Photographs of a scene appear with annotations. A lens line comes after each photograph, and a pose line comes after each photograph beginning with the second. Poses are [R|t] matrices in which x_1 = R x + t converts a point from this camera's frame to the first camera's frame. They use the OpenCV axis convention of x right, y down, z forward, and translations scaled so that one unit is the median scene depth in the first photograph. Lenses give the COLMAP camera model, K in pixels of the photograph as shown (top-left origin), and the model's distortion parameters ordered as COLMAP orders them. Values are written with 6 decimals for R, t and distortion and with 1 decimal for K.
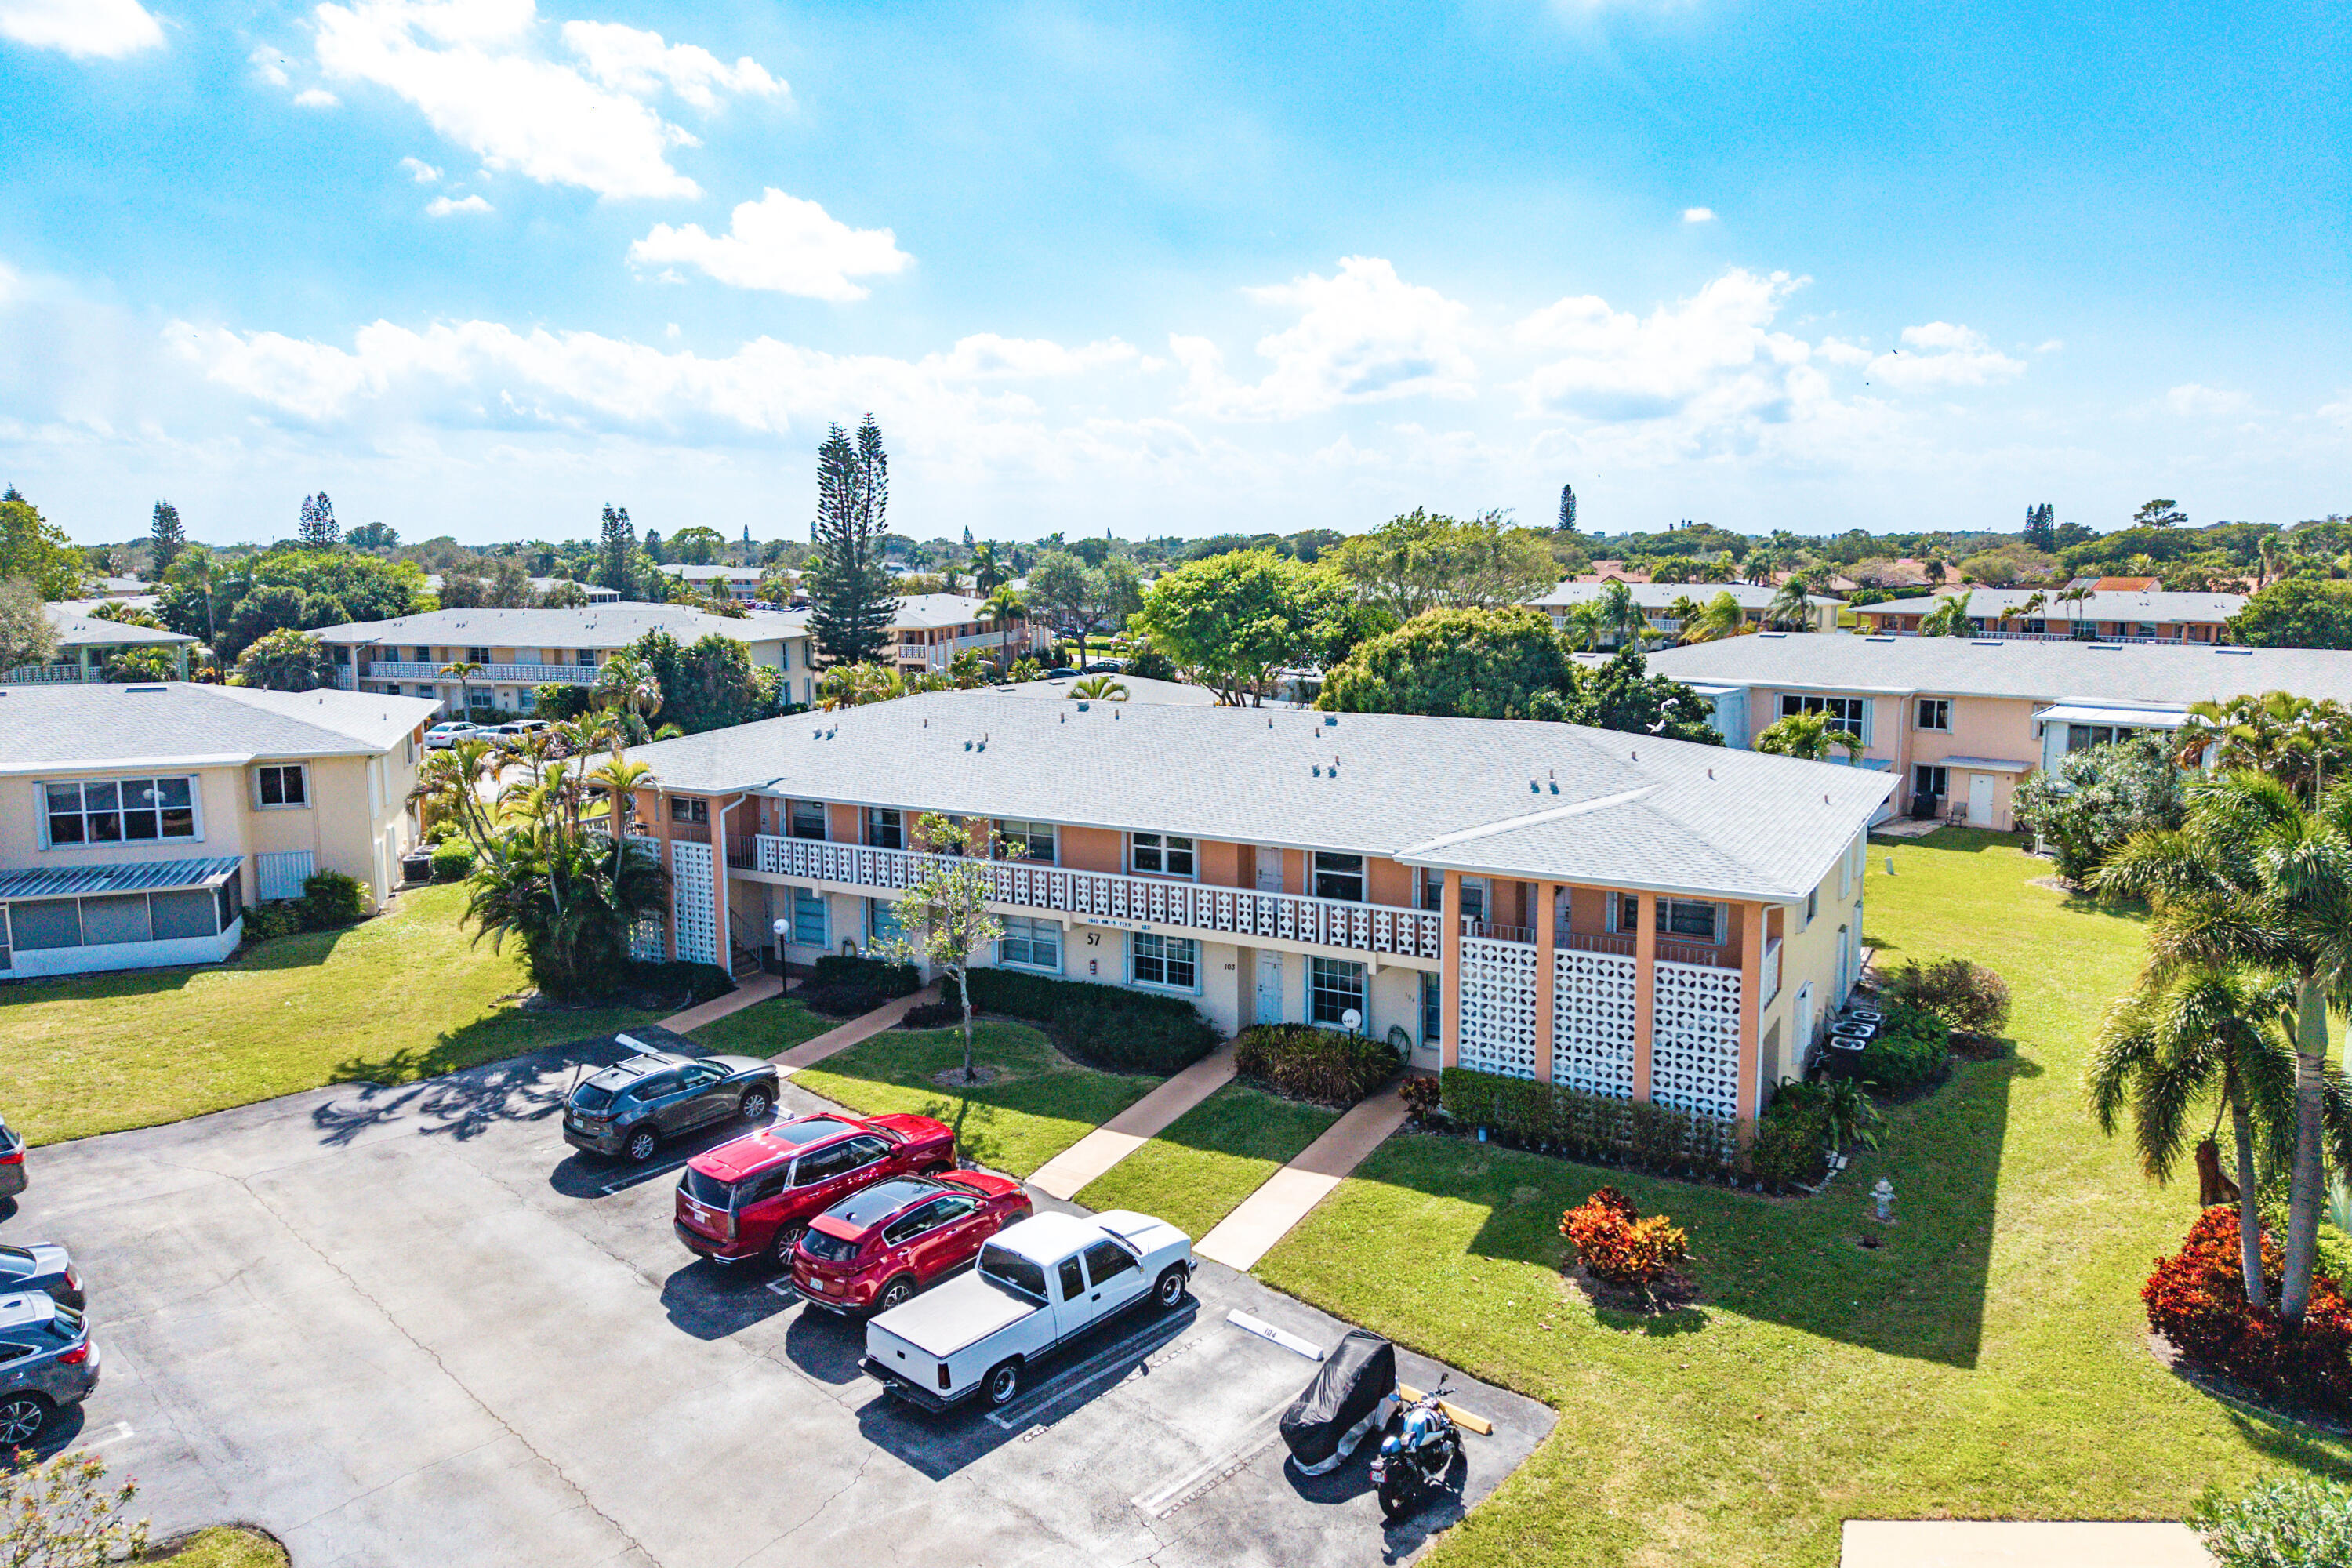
lens RADIAL K [[1565.1, 0, 1176.0], [0, 1565.1, 784.0], [0, 0, 1]] dist [0.022520, -0.000616]
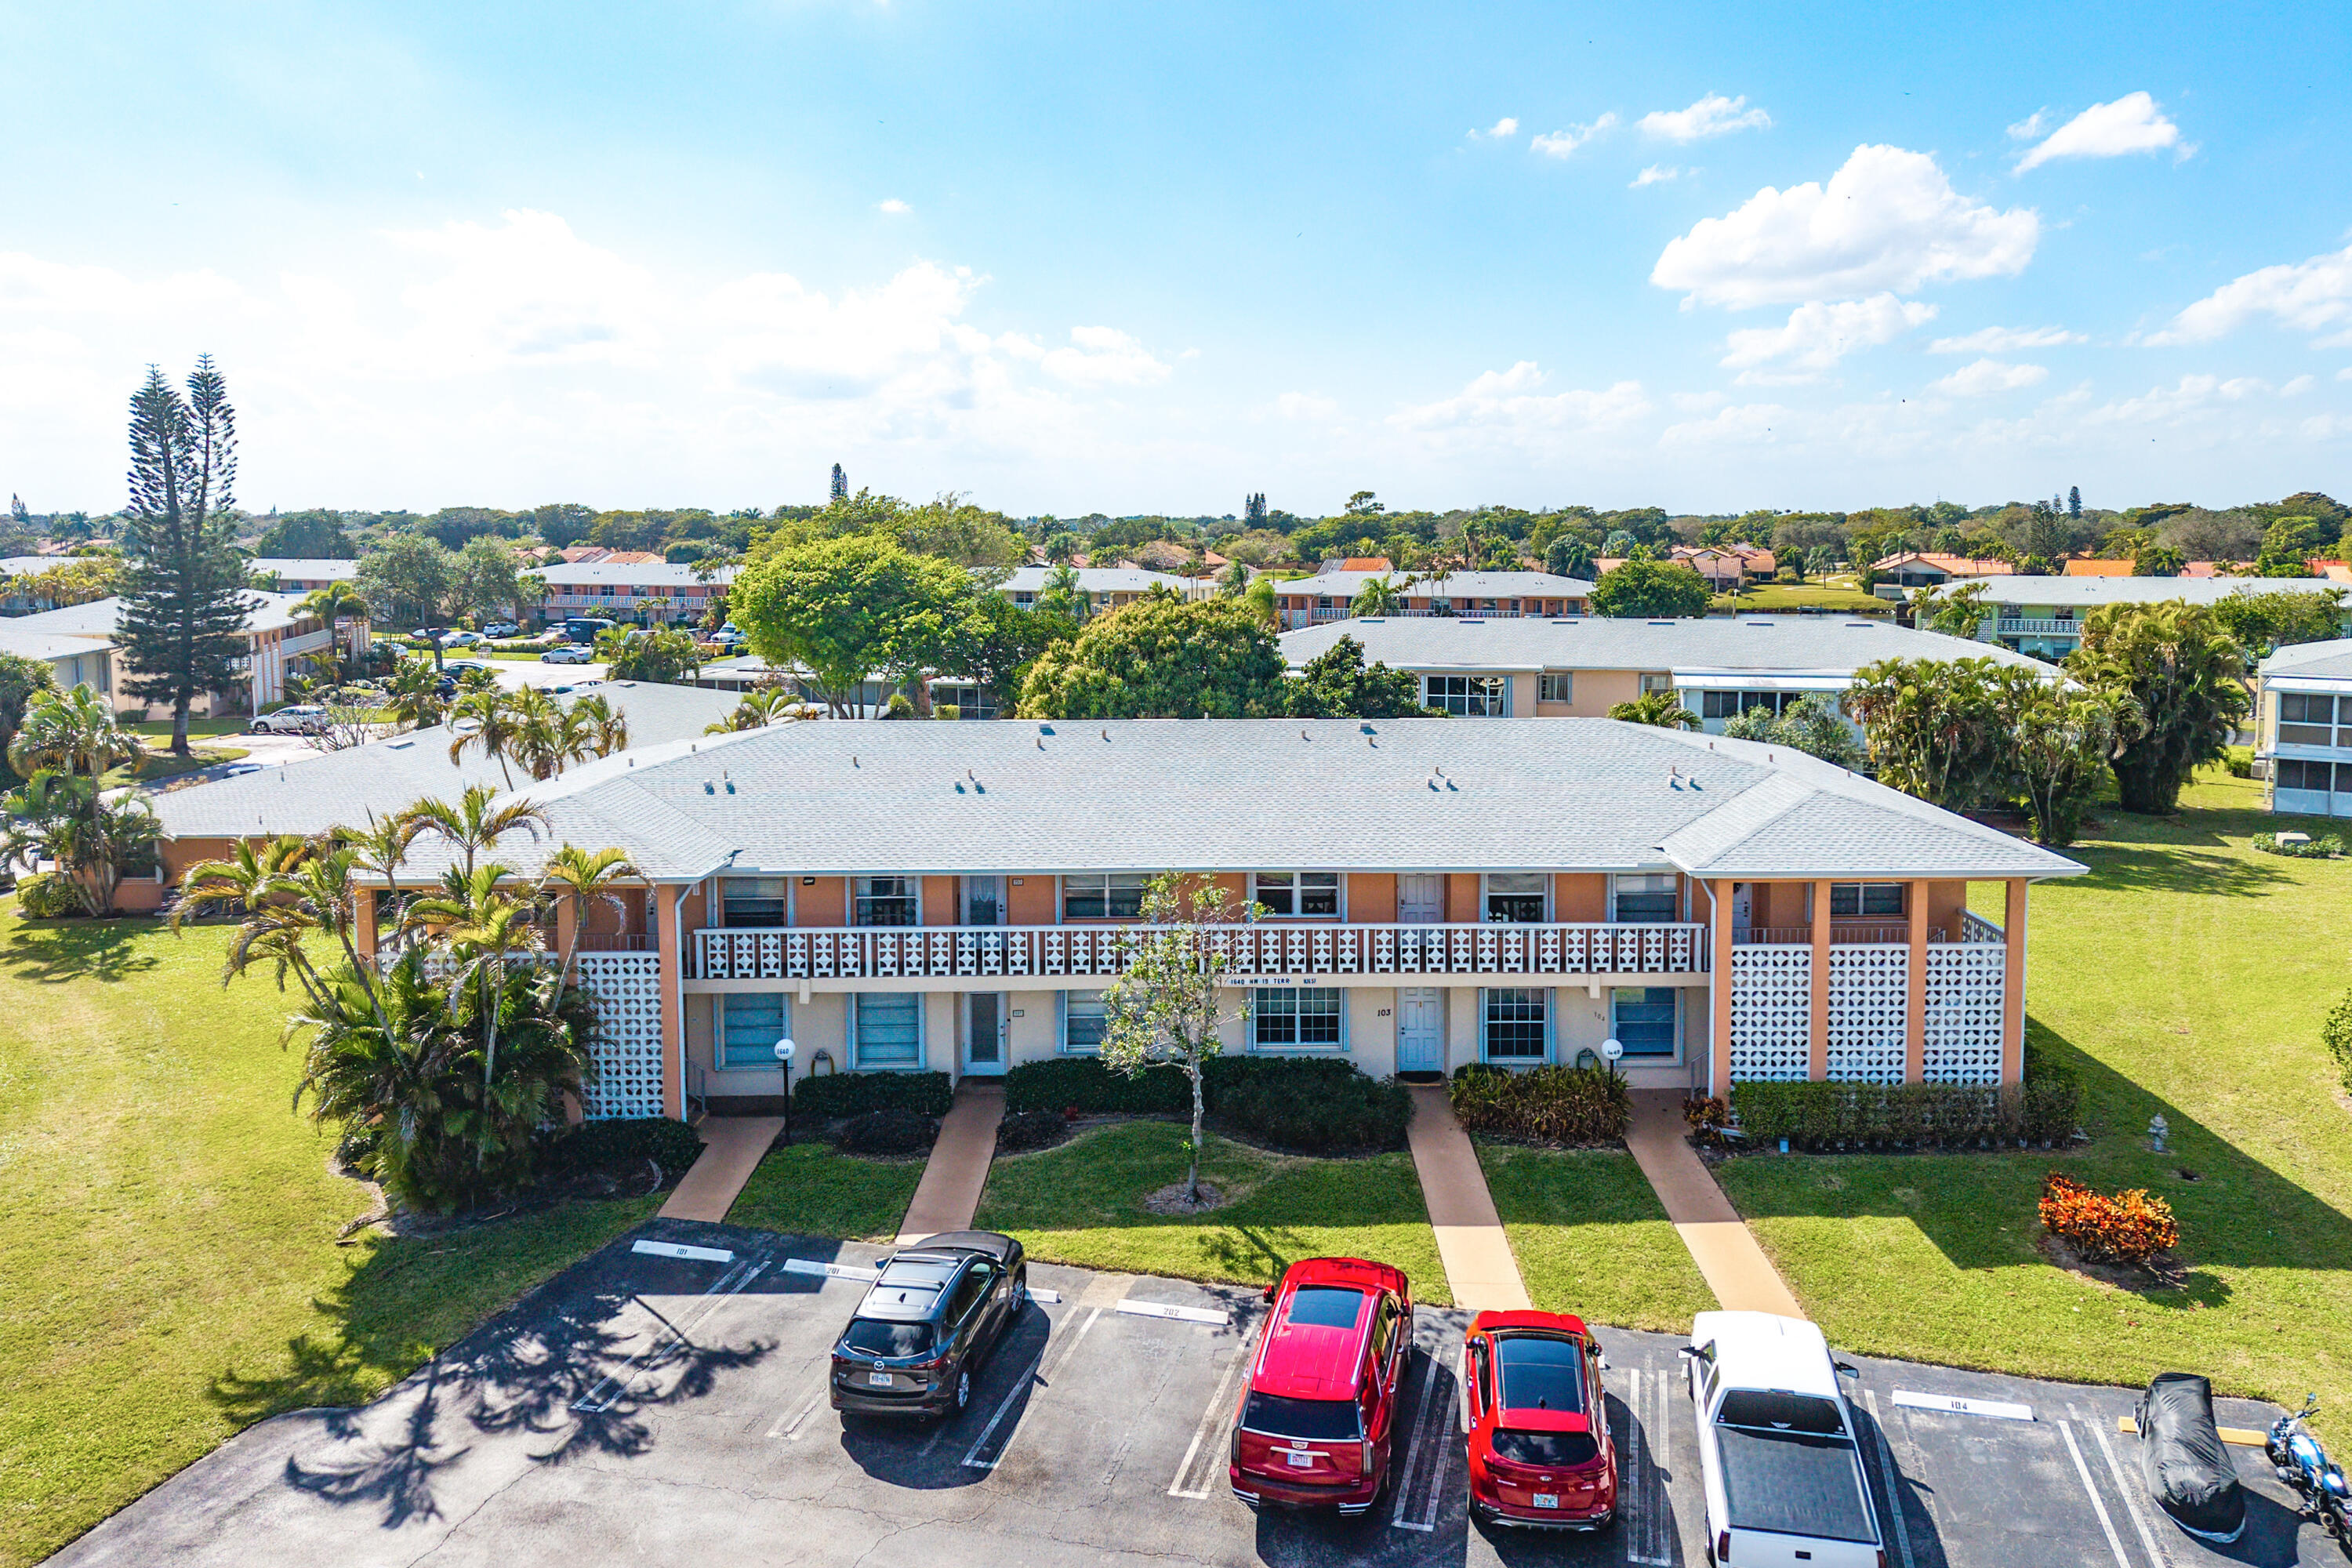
lens RADIAL K [[1601.2, 0, 1265.2], [0, 1601.2, 653.4], [0, 0, 1]] dist [0.001643, 0.008049]
pose [[0.857346, -0.035474, 0.513517, -0.485911], [0.071383, 0.996177, -0.050362, -0.046527], [-0.509768, 0.079834, 0.856600, 0.233102]]
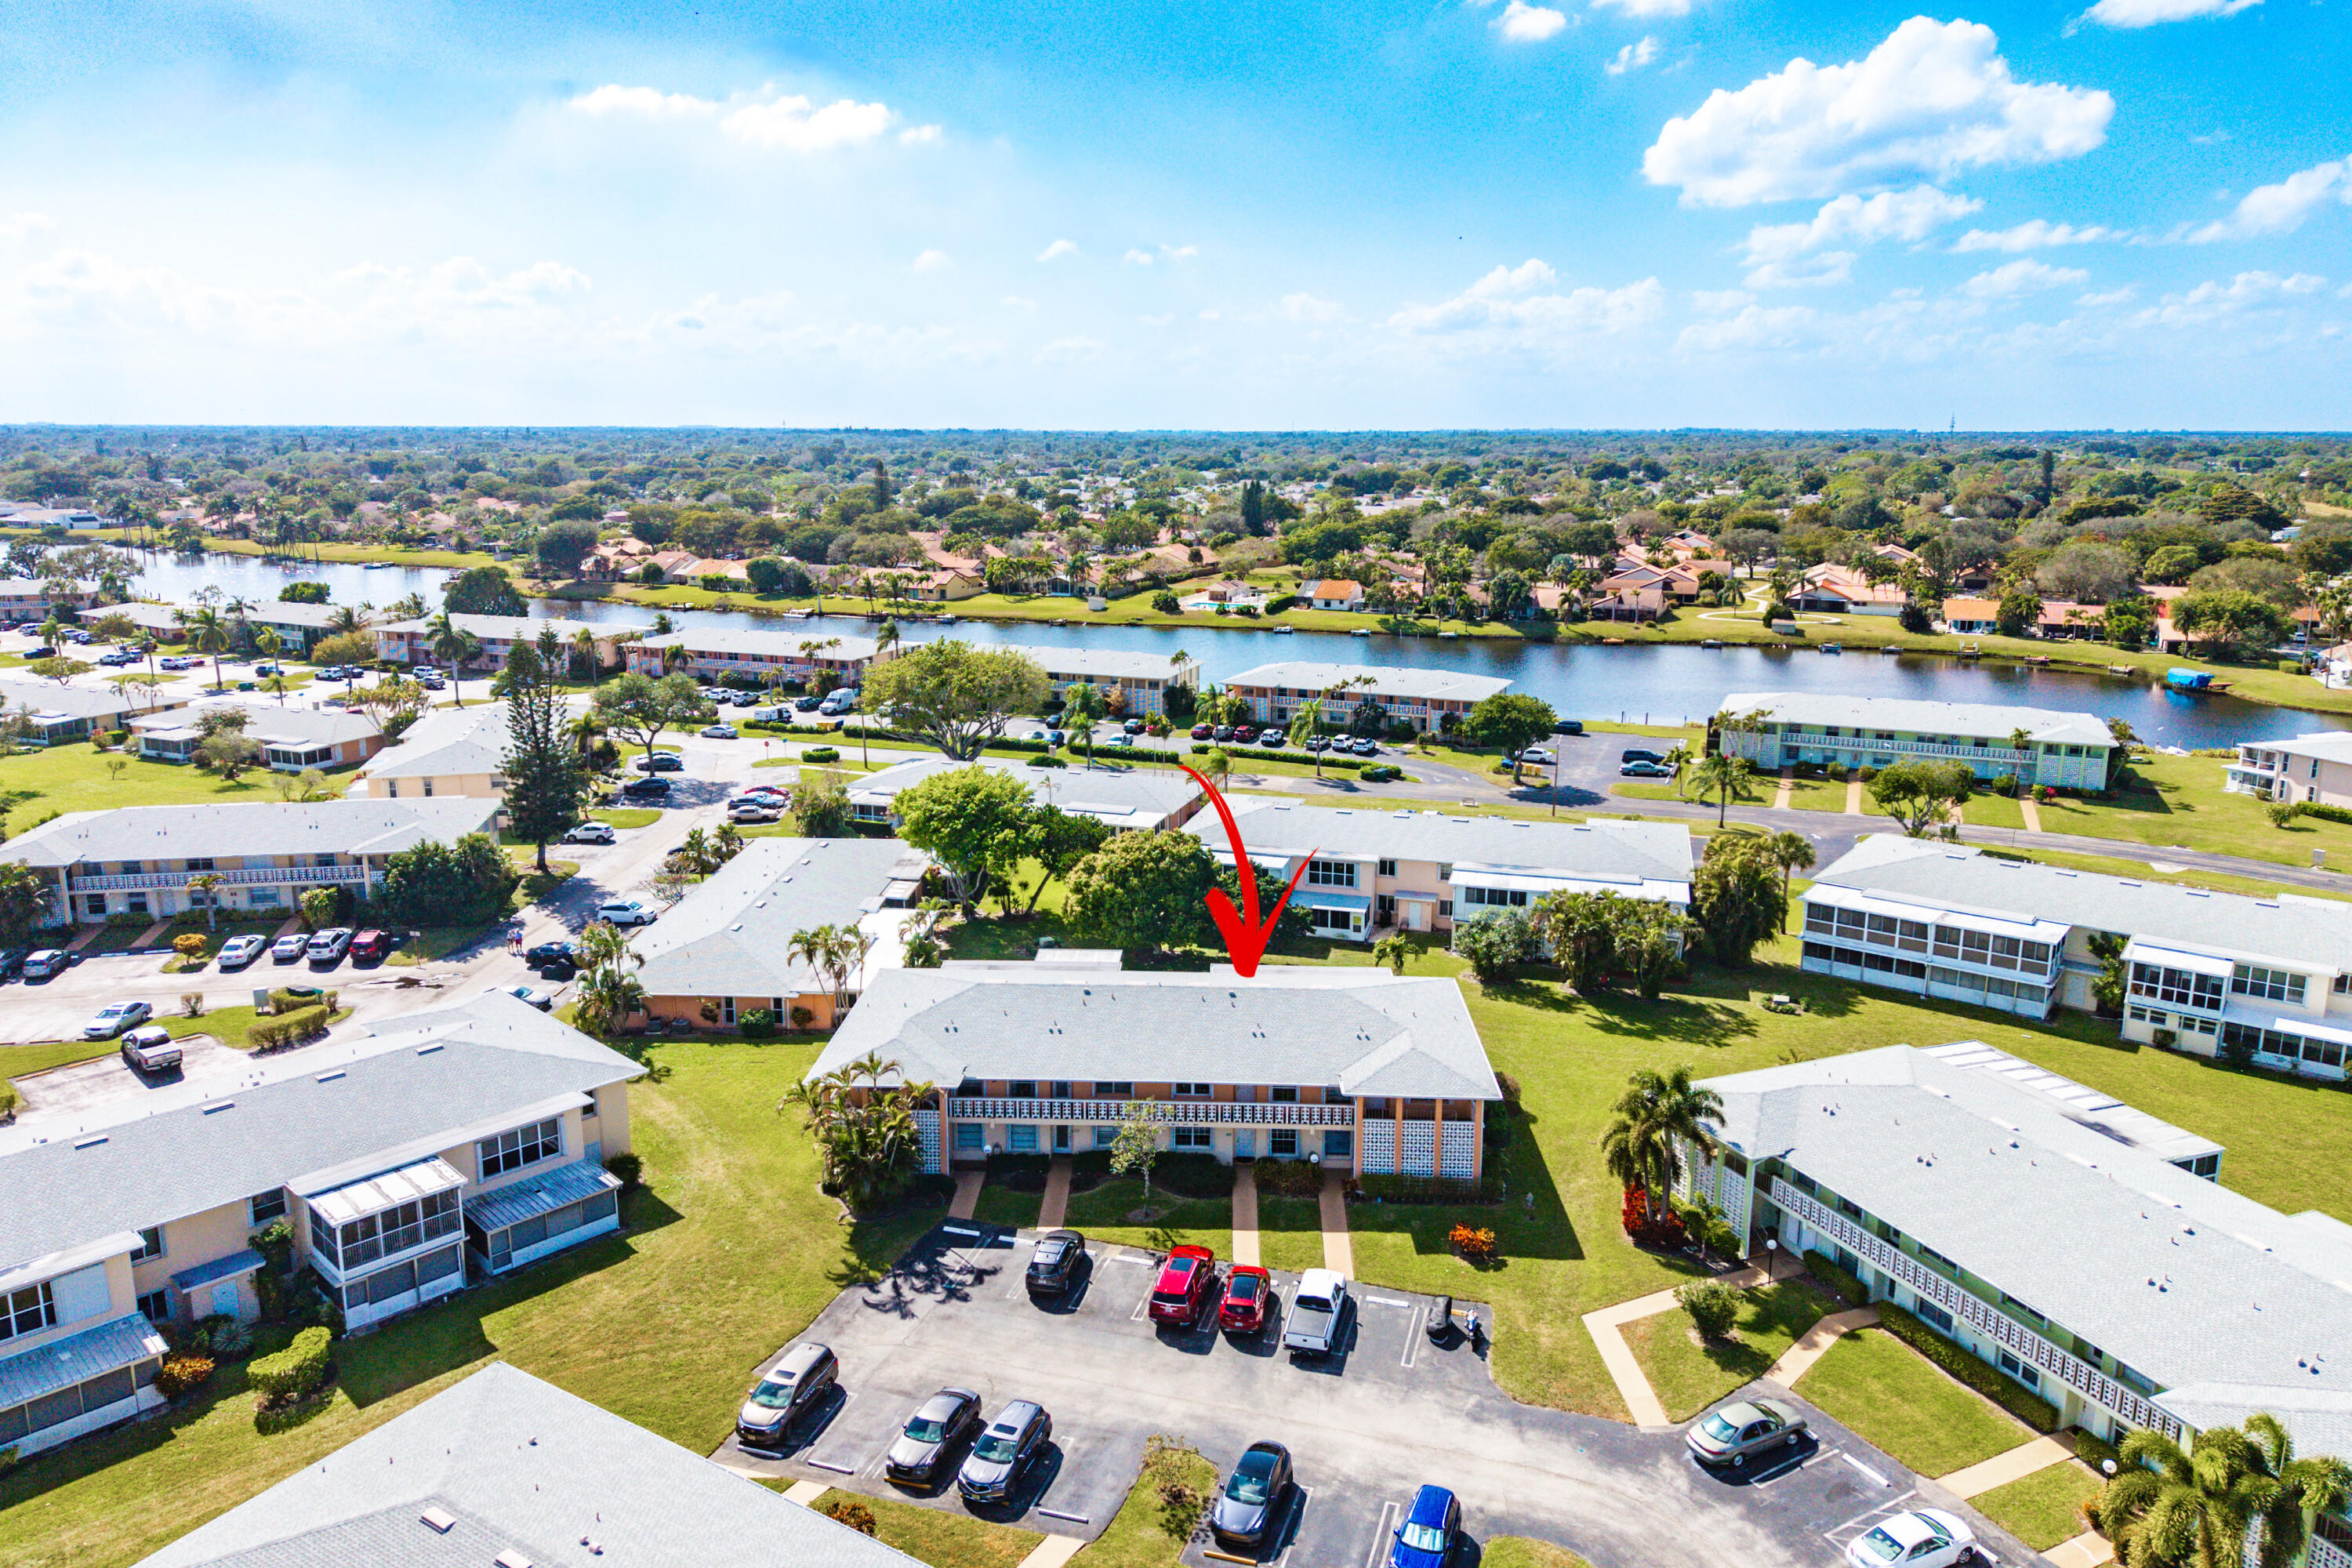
lens RADIAL K [[1540.6, 0, 1176.0], [0, 1540.6, 784.0], [0, 0, 1]] dist [0.036547, -0.043359]
pose [[0.887552, -0.093397, 0.451142, -0.937123], [0.060678, 0.994403, 0.086492, -0.547800], [-0.456695, -0.049392, 0.888251, -0.821153]]
